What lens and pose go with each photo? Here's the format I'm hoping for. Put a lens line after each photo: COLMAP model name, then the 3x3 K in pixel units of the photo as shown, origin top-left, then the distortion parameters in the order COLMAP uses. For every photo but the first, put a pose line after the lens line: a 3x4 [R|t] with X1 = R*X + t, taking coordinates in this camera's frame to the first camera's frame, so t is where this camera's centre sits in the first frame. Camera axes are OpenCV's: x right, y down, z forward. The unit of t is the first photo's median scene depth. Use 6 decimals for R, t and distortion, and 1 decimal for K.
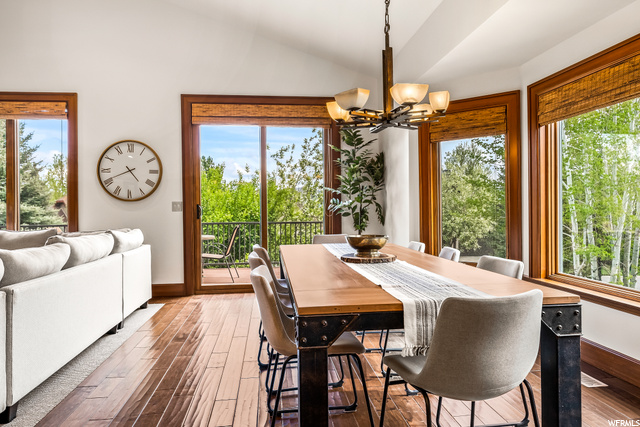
lens RADIAL K [[430.9, 0, 321.3], [0, 430.9, 205.2], [0, 0, 1]] dist [-0.002611, -0.000763]
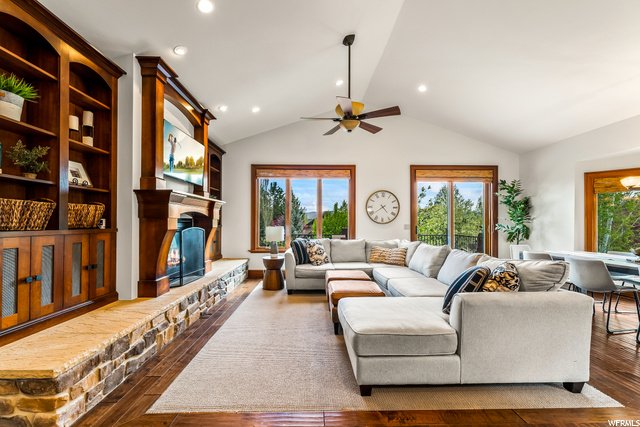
lens RADIAL K [[259.9, 0, 317.5], [0, 259.9, 220.8], [0, 0, 1]] dist [-0.000680, 0.000009]
pose [[0.994956, 0.011983, -0.099596, -0.606611], [-0.012174, 0.999925, -0.001308, -0.016961], [0.099572, 0.002514, 0.995027, -0.122028]]
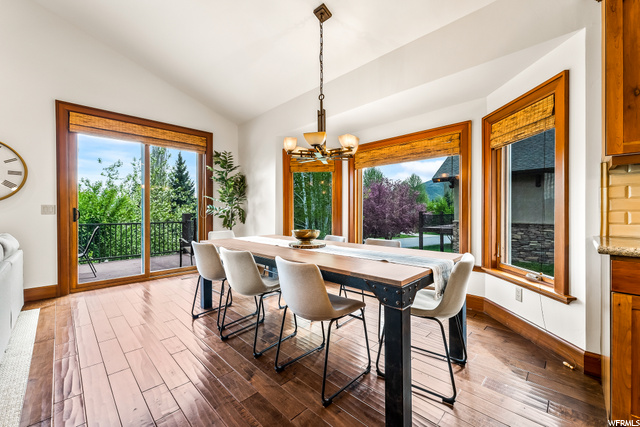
lens RADIAL K [[257.9, 0, 319.3], [0, 257.9, 211.2], [0, 0, 1]] dist [-0.000136, 0.000117]
pose [[0.785555, 0.007195, 0.618750, -0.212700], [-0.007998, 0.999967, -0.001474, 0.002432], [-0.618741, -0.003790, 0.785586, 0.133331]]
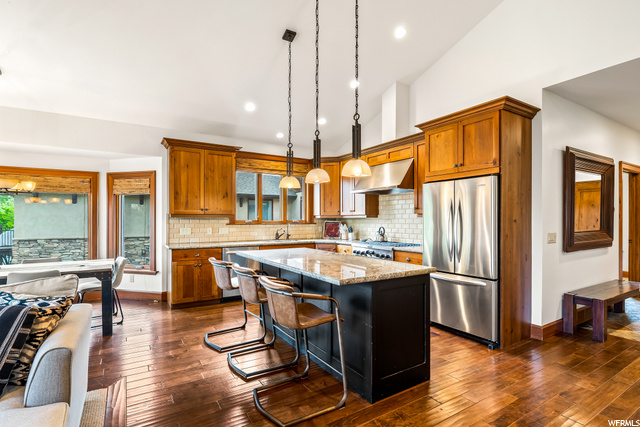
lens RADIAL K [[314.8, 0, 319.5], [0, 314.8, 221.1], [0, 0, 1]] dist [-0.000441, -0.000021]
pose [[-0.418176, 0.008501, 0.908326, -0.804617], [-0.001789, 0.999947, -0.010182, -0.029374], [-0.908364, -0.005883, -0.418138, 0.146742]]
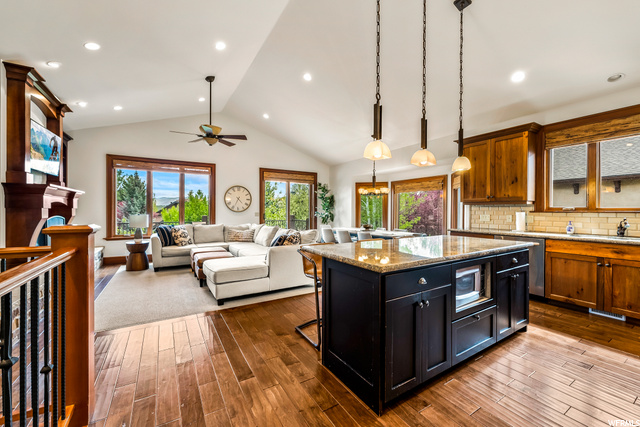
lens RADIAL K [[257.9, 0, 319.3], [0, 257.9, 211.2], [0, 0, 1]] dist [-0.000136, 0.000117]
pose [[0.910567, 0.012100, 0.413184, -0.618509], [-0.014278, 0.999896, 0.002184, -0.023054], [-0.413114, -0.007888, 0.910645, -0.448798]]
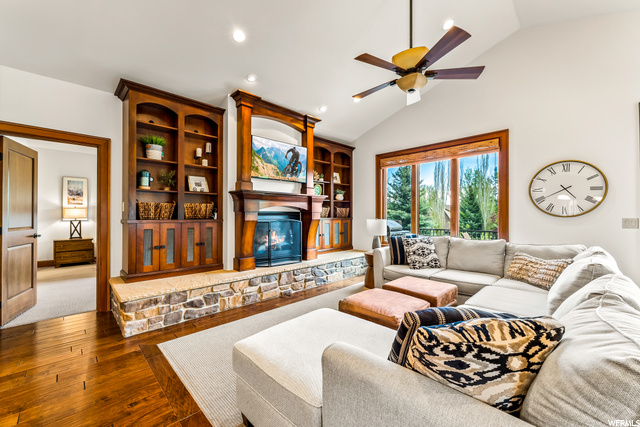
lens RADIAL K [[256.2, 0, 320.0], [0, 256.2, 213.5], [0, 0, 1]] dist [-0.000540, -0.000013]
pose [[0.608919, 0.005841, -0.793211, -0.308025], [-0.004043, 0.999983, 0.004260, -0.018457], [0.793222, 0.000612, 0.608932, 0.120986]]
